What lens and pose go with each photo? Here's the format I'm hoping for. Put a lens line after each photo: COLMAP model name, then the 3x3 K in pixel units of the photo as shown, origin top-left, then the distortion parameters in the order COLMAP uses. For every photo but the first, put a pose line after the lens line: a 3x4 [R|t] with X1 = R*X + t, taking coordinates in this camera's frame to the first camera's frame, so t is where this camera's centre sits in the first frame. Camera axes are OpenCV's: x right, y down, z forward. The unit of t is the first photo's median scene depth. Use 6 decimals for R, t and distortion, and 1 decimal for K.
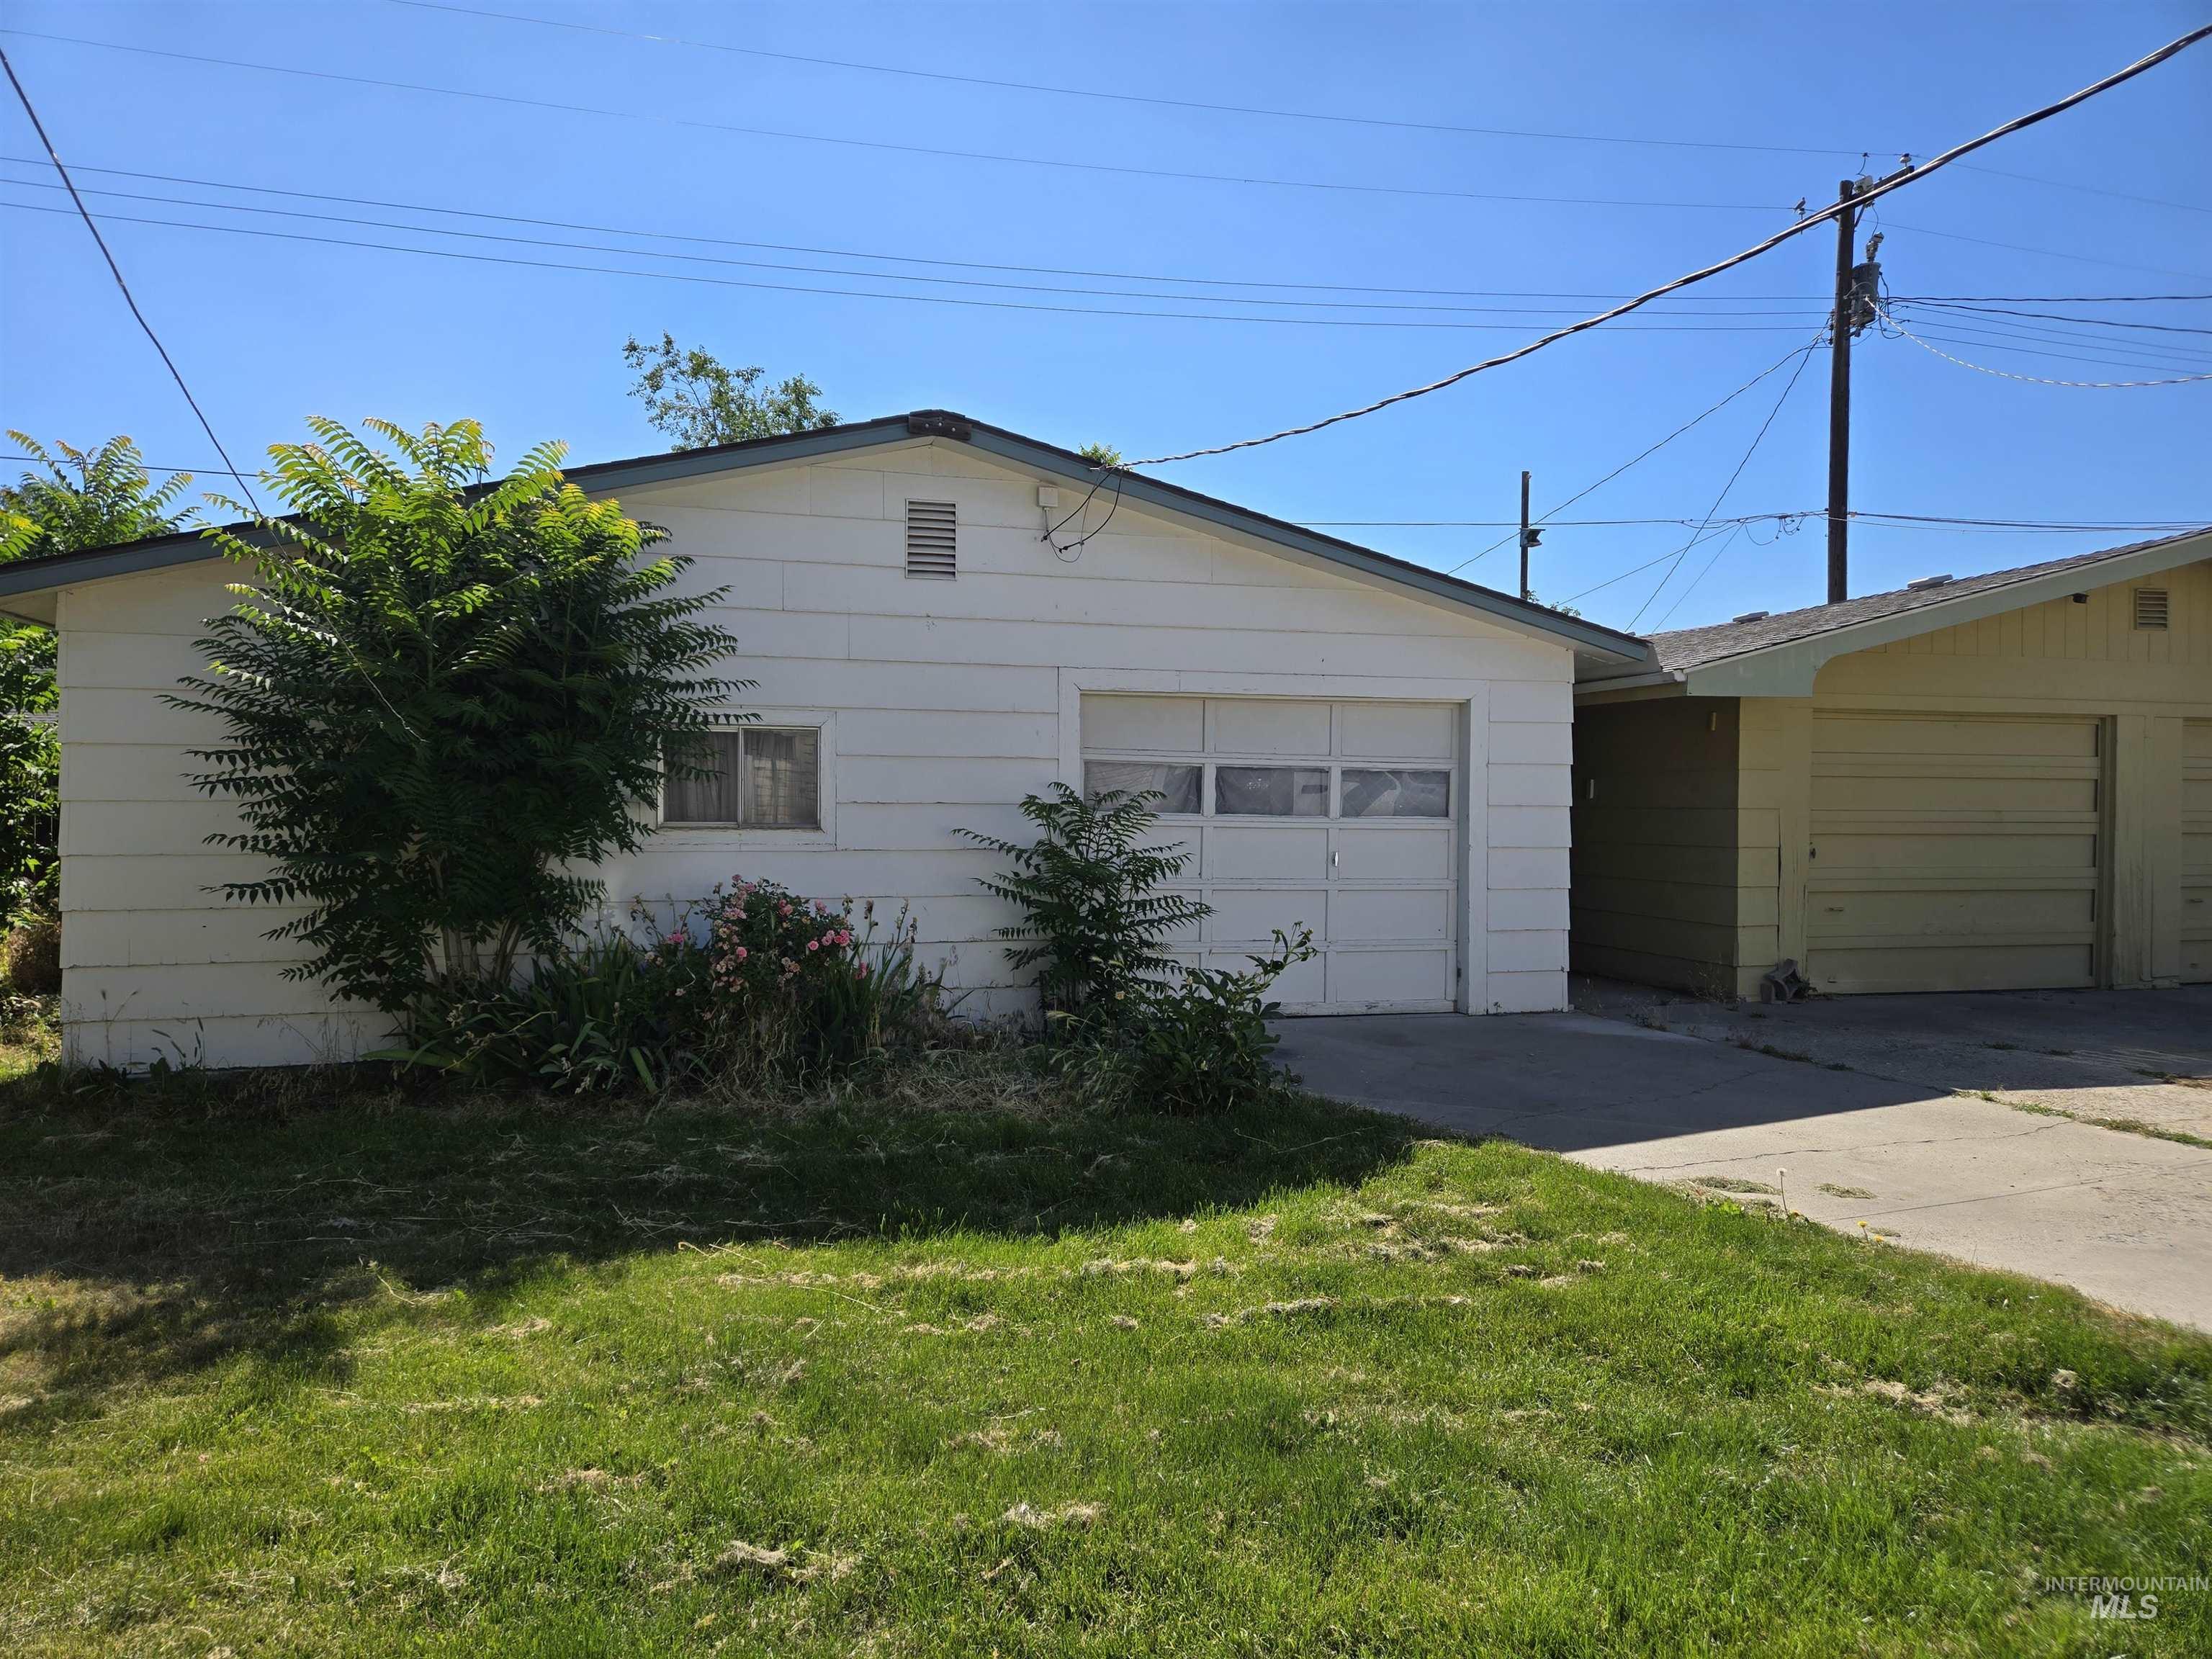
lens RADIAL K [[1420.6, 0, 1106.0], [0, 1420.6, 829.5], [0, 0, 1]] dist [0.074184, -0.058606]
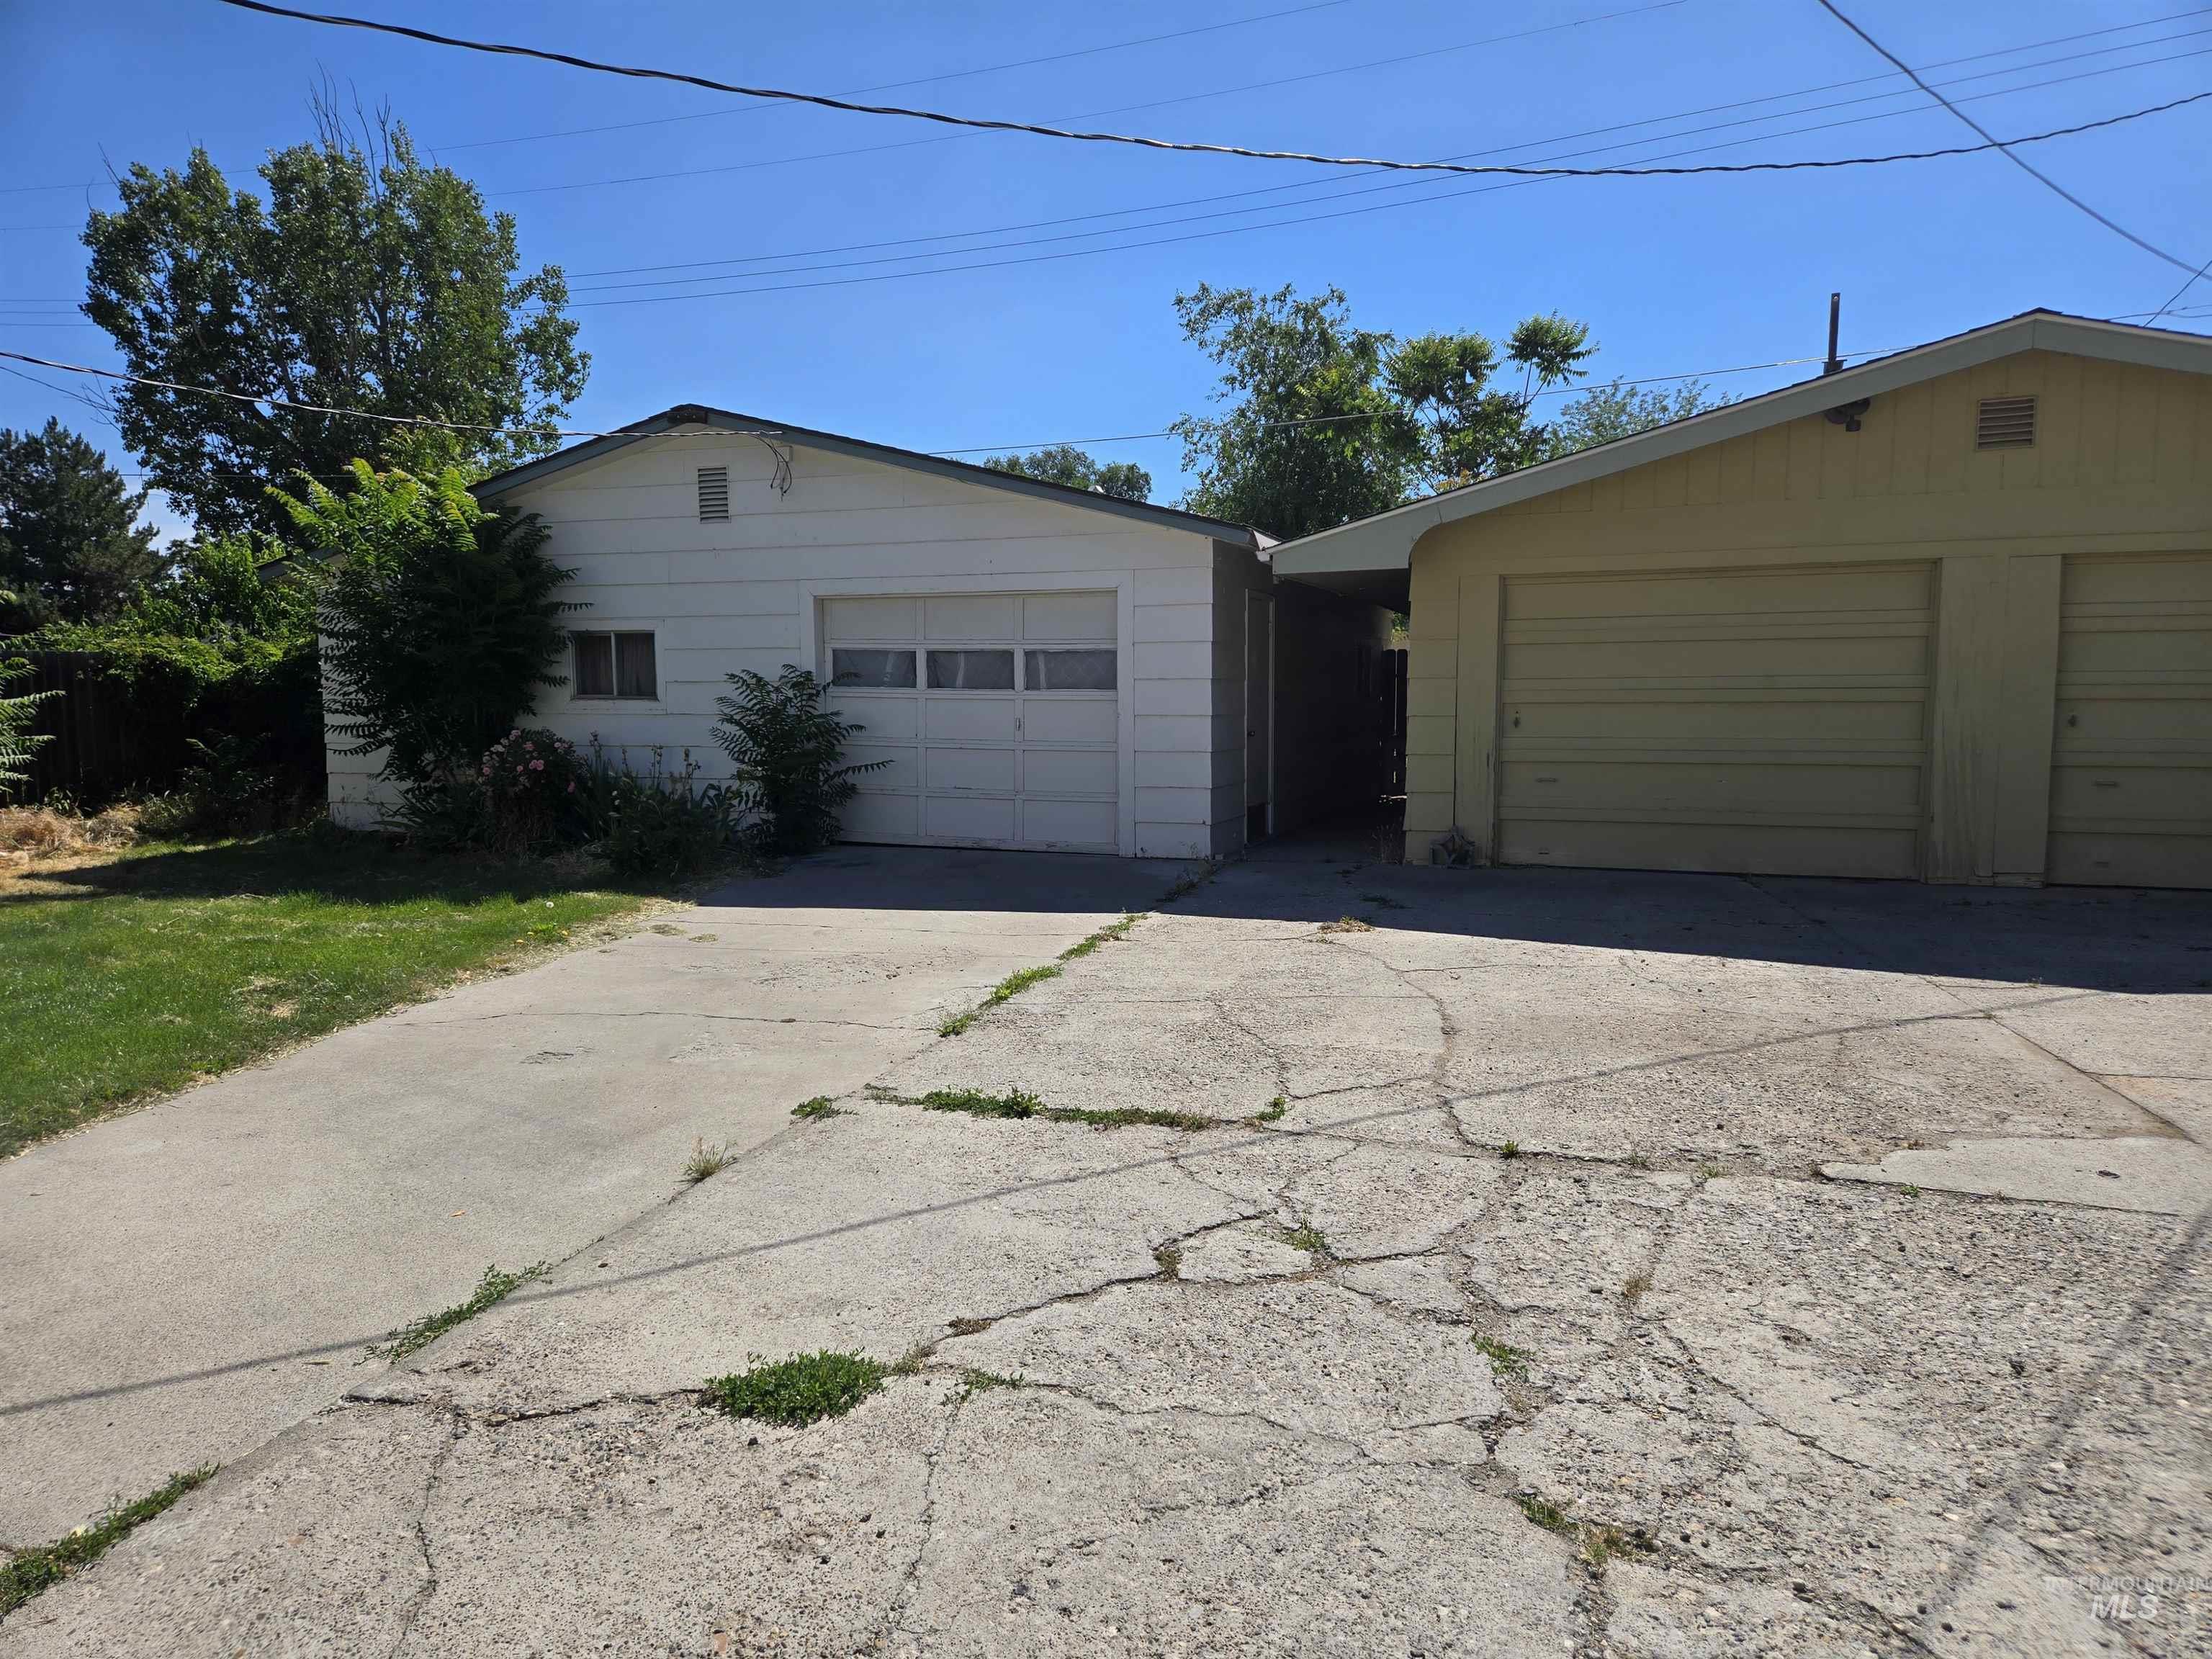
lens RADIAL K [[1420.6, 0, 1106.0], [0, 1420.6, 829.5], [0, 0, 1]] dist [0.074184, -0.058606]
pose [[0.820293, 0.042832, -0.570337, 0.947676], [-0.005142, 0.997704, 0.067531, 0.028874], [0.571920, -0.052463, 0.818630, 0.034546]]
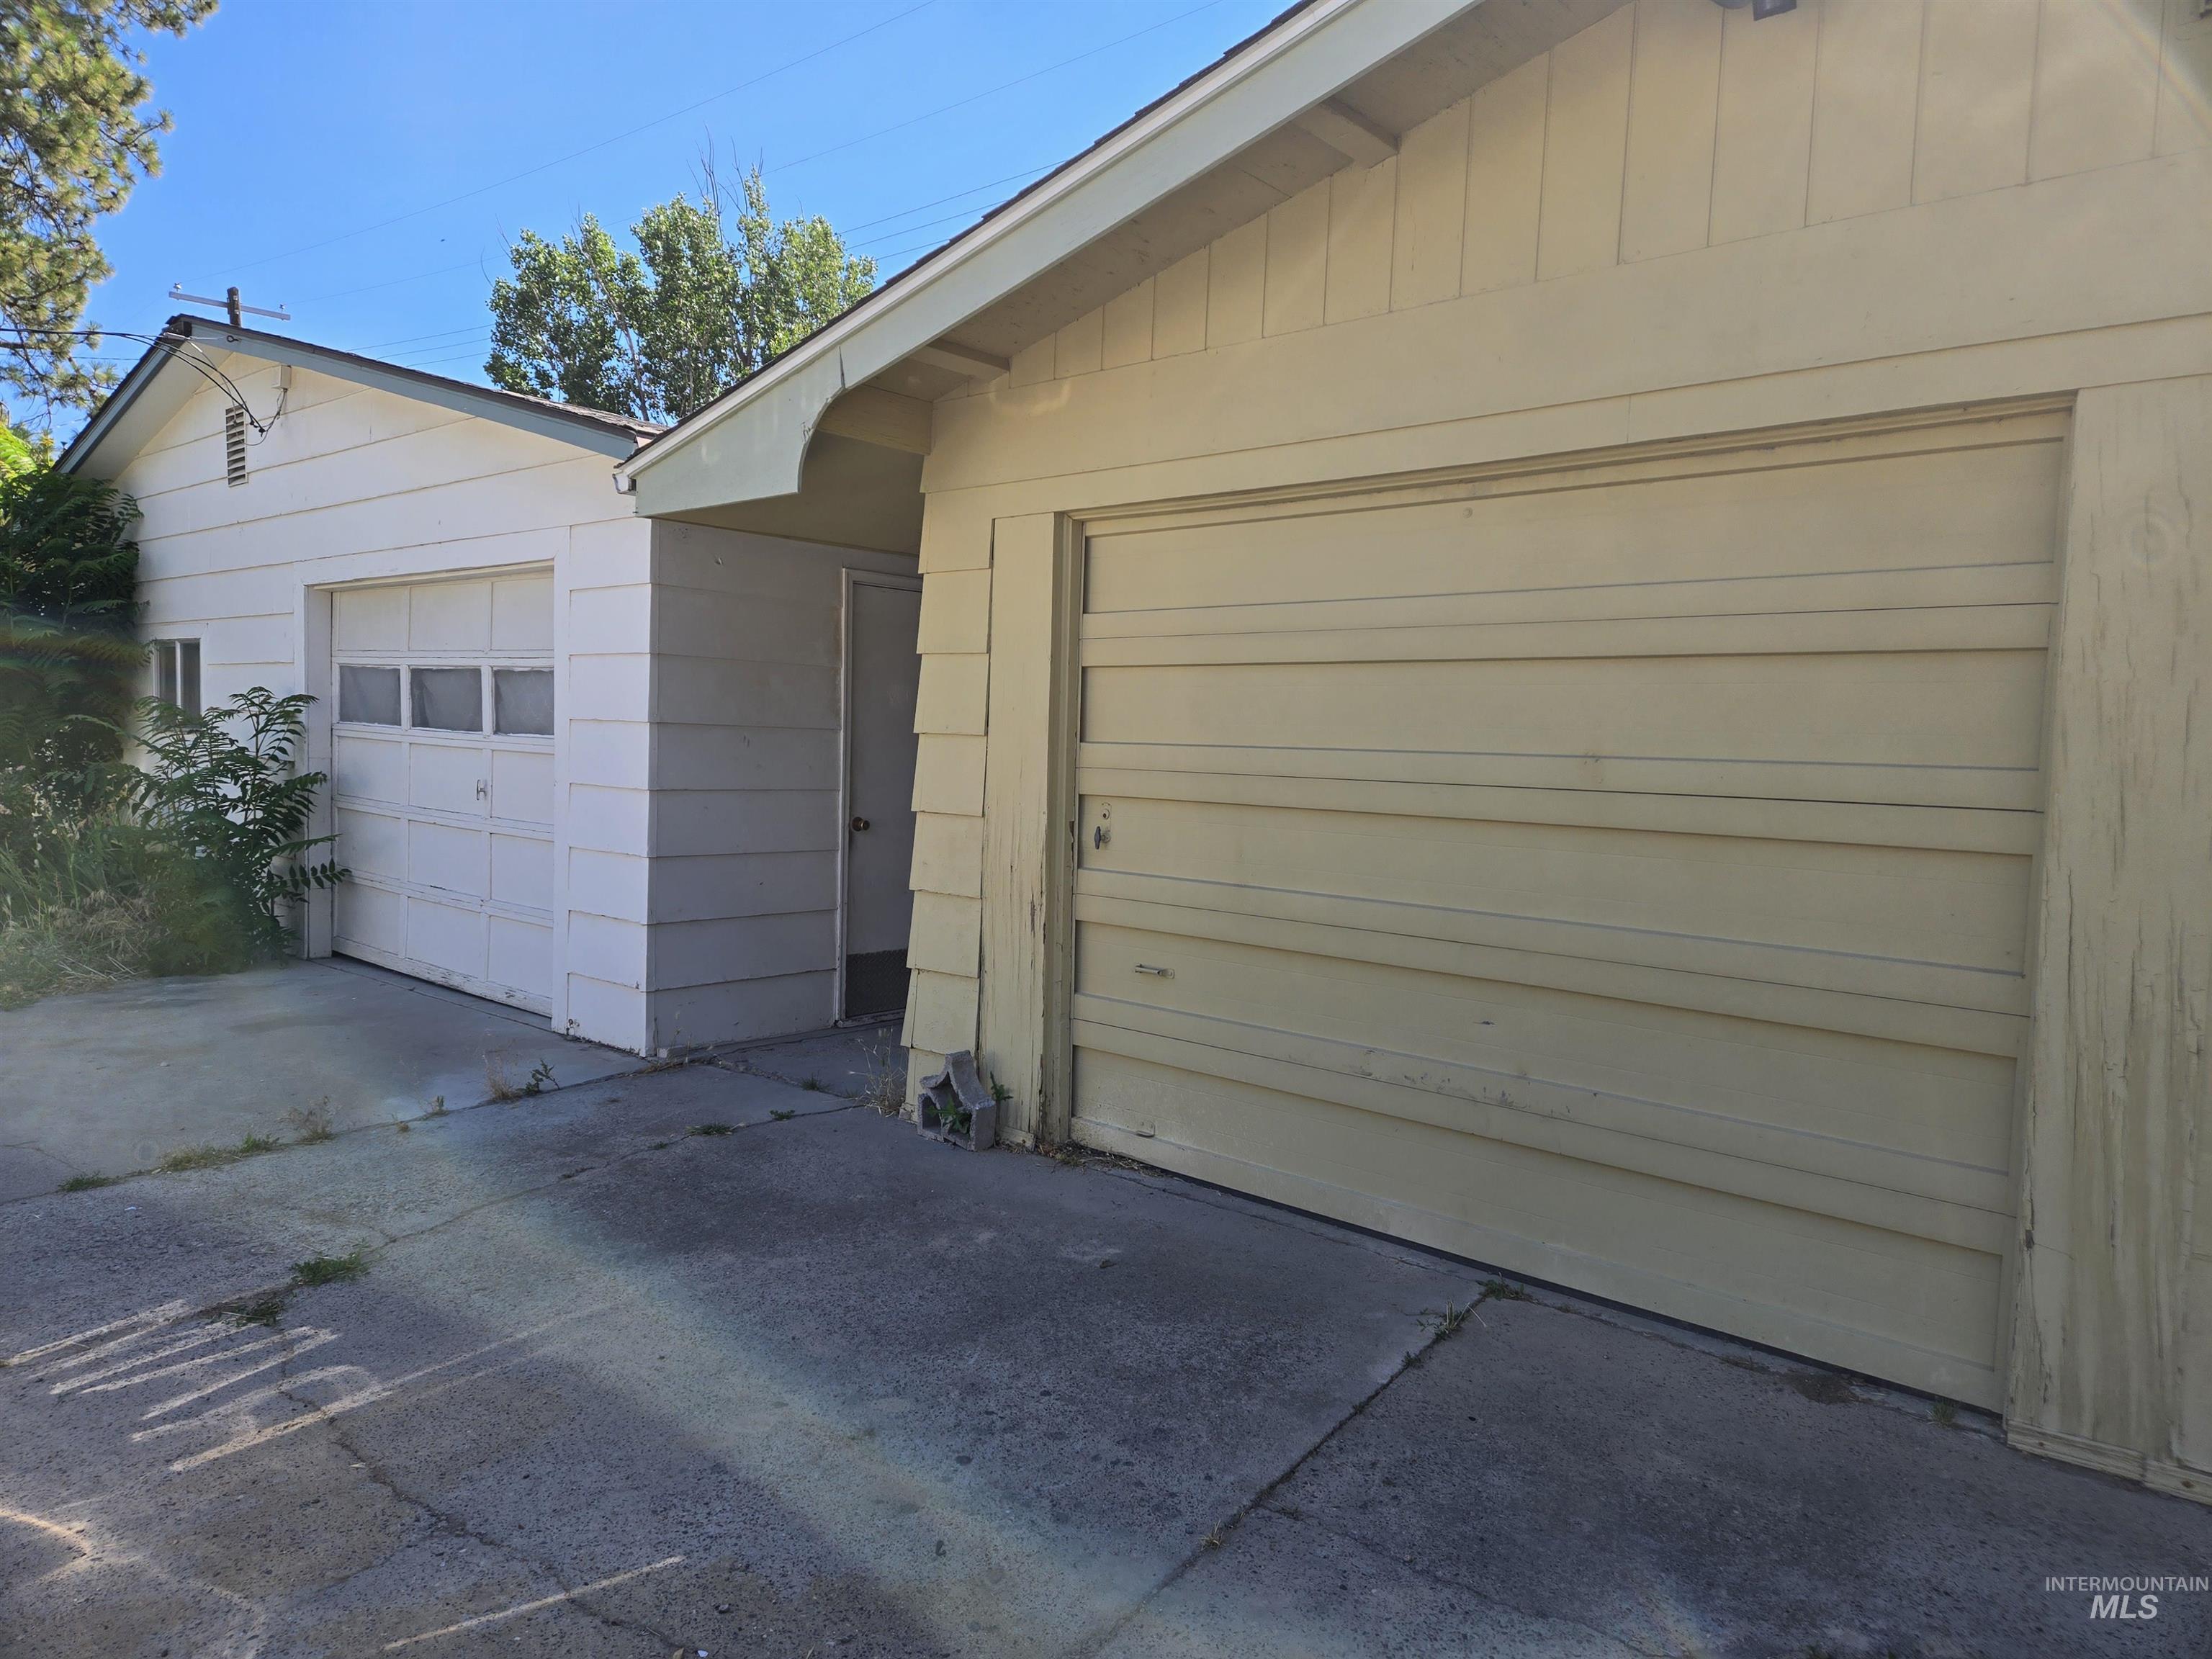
lens RADIAL K [[1420.6, 0, 1106.0], [0, 1420.6, 829.5], [0, 0, 1]] dist [0.074184, -0.058606]
pose [[0.557811, 0.060270, -0.827777, 0.987236], [-0.046530, 0.998062, 0.041313, -0.005024], [0.828663, 0.015472, 0.559534, 0.868468]]
